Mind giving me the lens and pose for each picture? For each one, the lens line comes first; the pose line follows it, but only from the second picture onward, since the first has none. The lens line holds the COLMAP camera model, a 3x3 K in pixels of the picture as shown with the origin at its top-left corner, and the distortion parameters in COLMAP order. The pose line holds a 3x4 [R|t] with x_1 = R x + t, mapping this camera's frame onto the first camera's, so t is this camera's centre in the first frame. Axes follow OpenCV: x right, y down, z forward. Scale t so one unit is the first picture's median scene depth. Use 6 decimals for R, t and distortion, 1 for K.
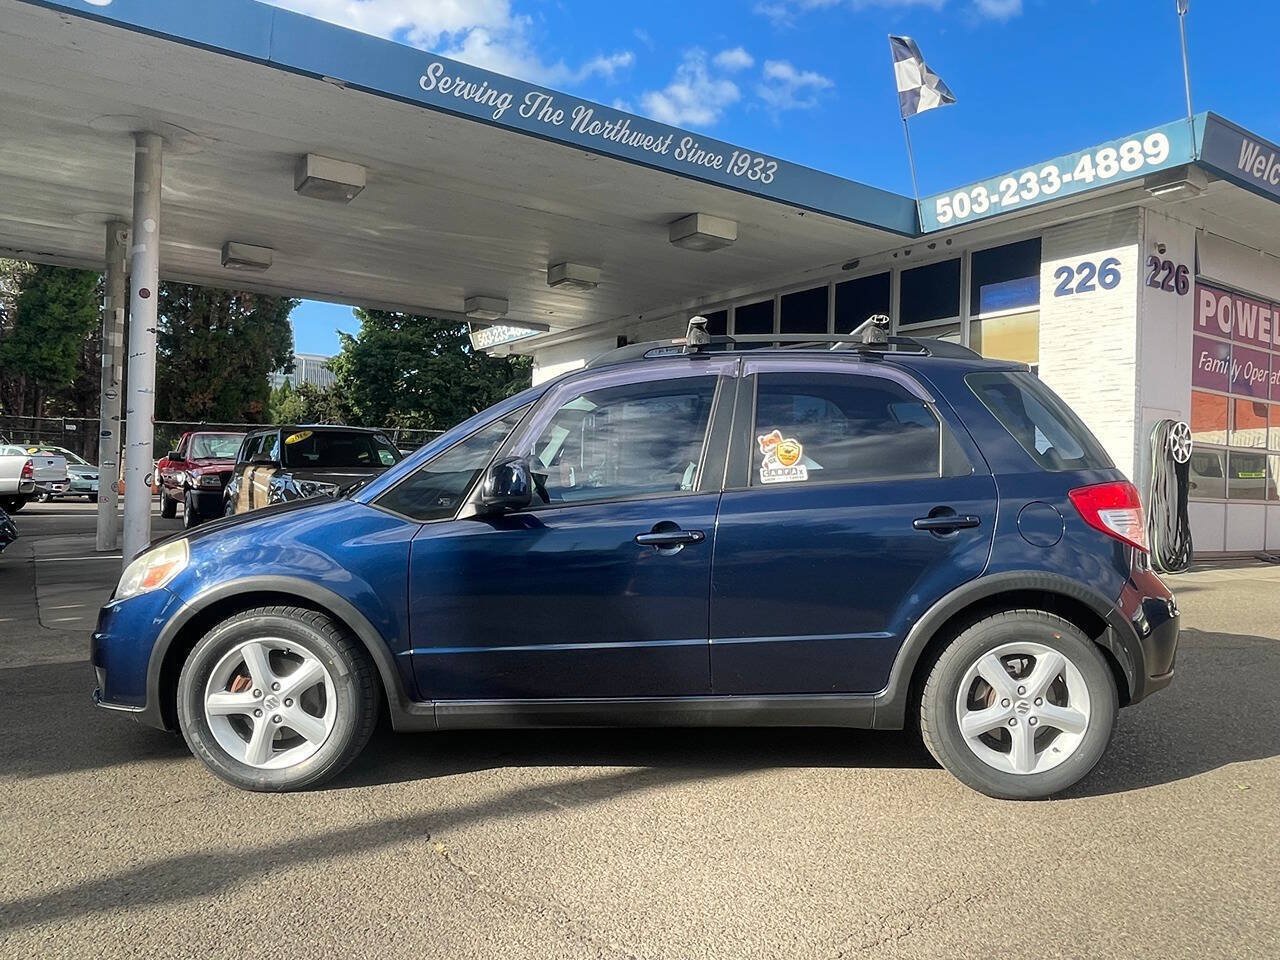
lens RADIAL K [[932.9, 0, 649.6], [0, 932.9, 476.4], [0, 0, 1]] dist [0.007330, 0.006100]
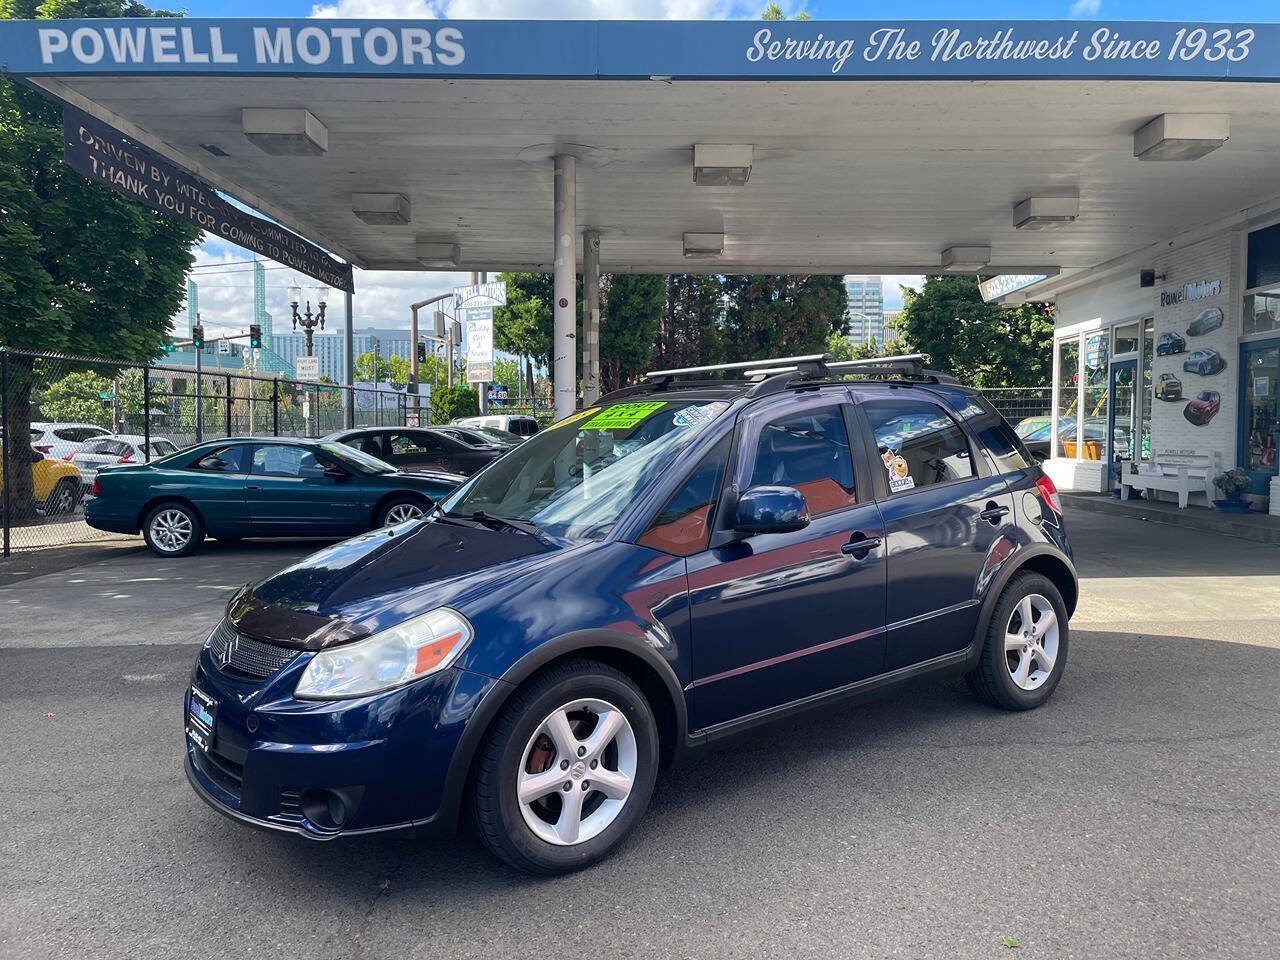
lens RADIAL K [[970.8, 0, 645.1], [0, 970.8, 473.6], [0, 0, 1]] dist [0.086426, -0.110088]
pose [[0.821269, 0.000316, -0.570541, 0.174375], [0.024337, 0.999070, 0.035587, -0.026847], [0.570022, -0.043112, 0.820498, 0.079222]]
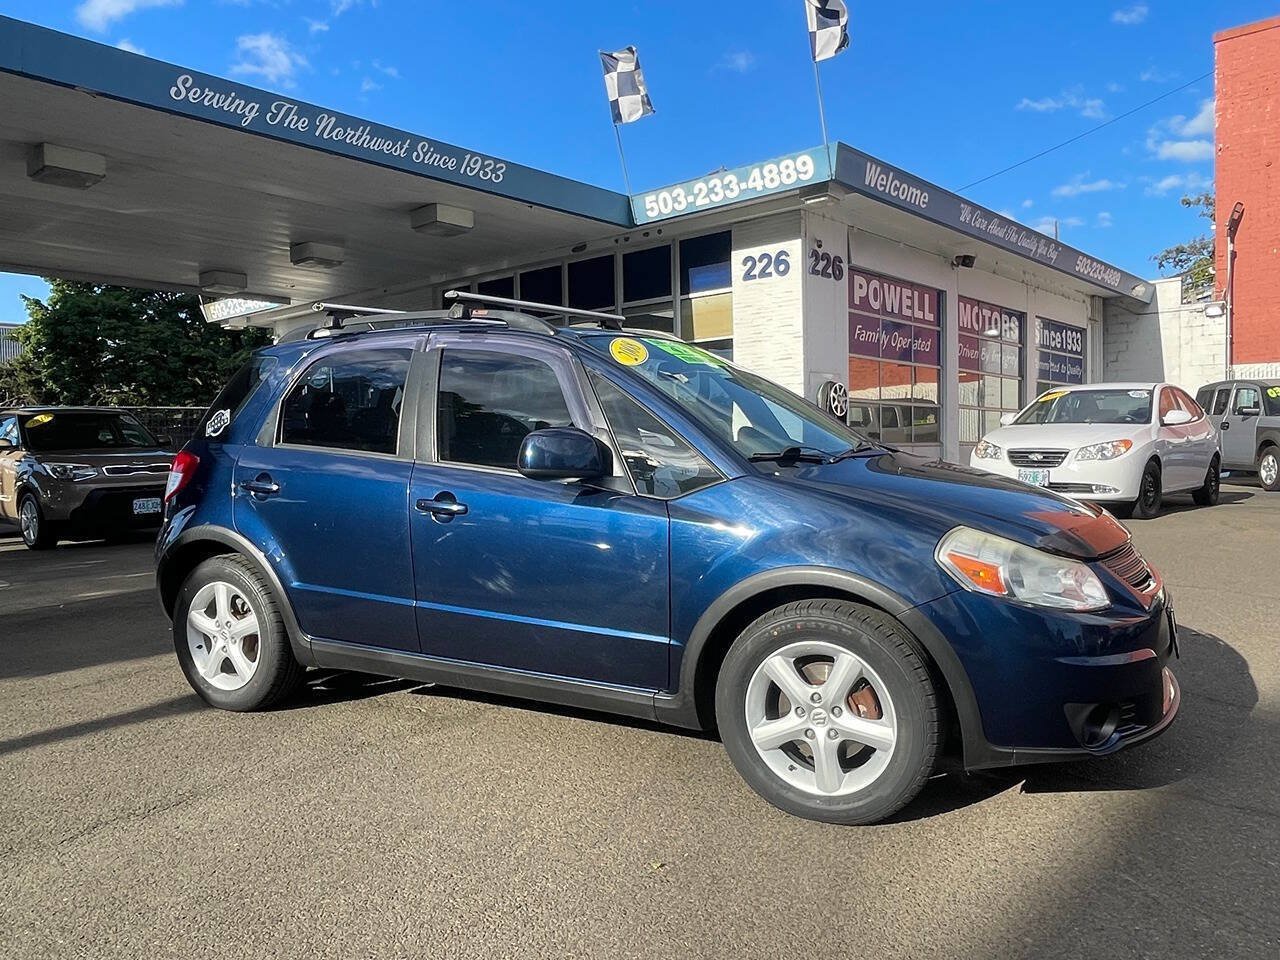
lens RADIAL K [[970.8, 0, 641.5], [0, 970.8, 458.6], [0, 0, 1]] dist [0.086426, -0.110088]
pose [[0.969911, -0.044228, 0.239408, -0.004051], [0.040535, 0.998971, 0.020331, 0.005405], [-0.240061, -0.010015, 0.970706, -0.193816]]
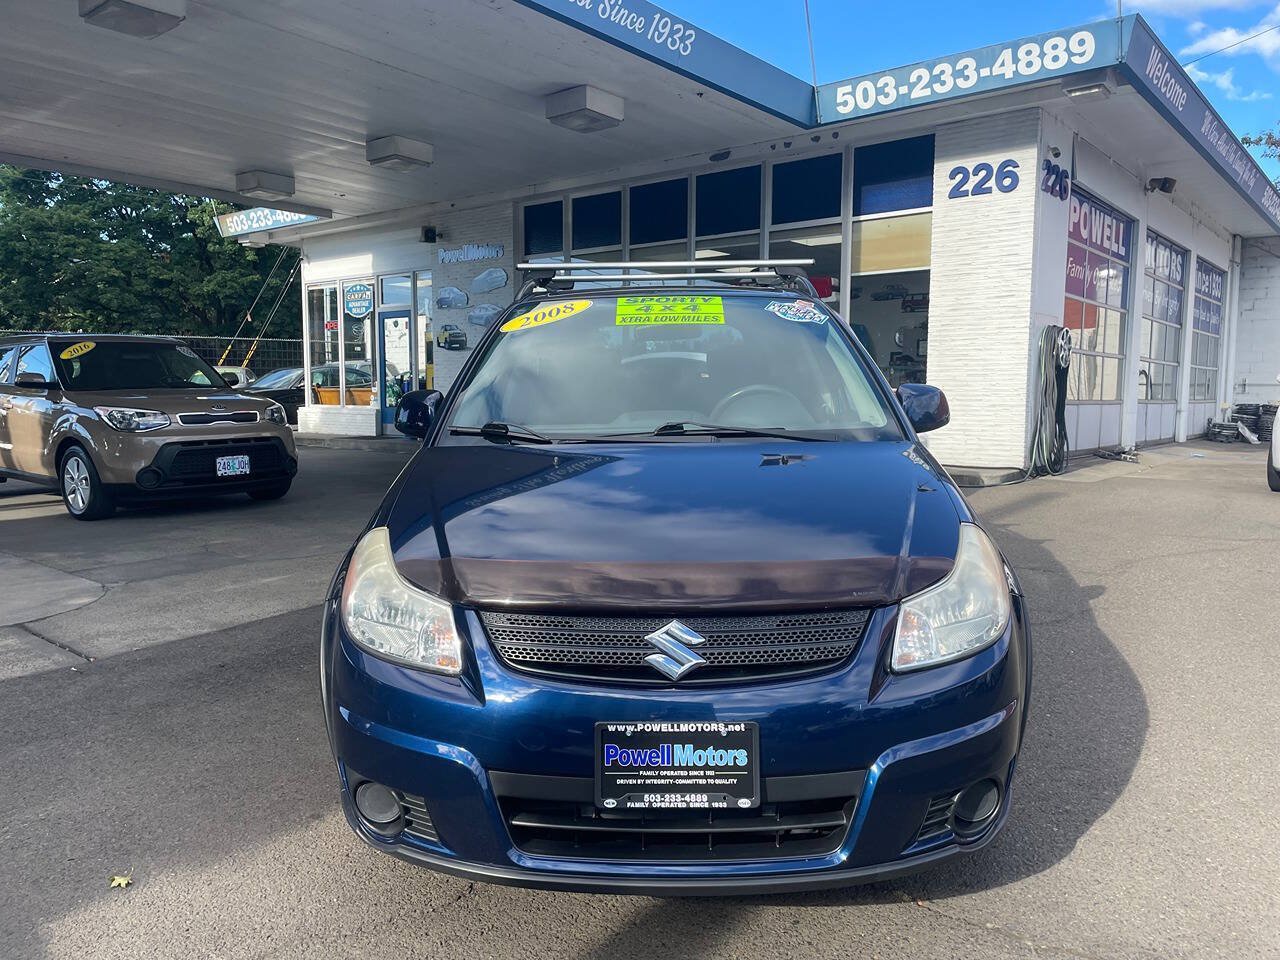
lens RADIAL K [[970.8, 0, 654.7], [0, 970.8, 481.0], [0, 0, 1]] dist [0.086426, -0.110088]
pose [[0.955932, -0.049512, 0.289383, -0.178403], [0.019282, 0.994137, 0.106397, -0.013462], [-0.292954, -0.096128, 0.951282, 0.083922]]
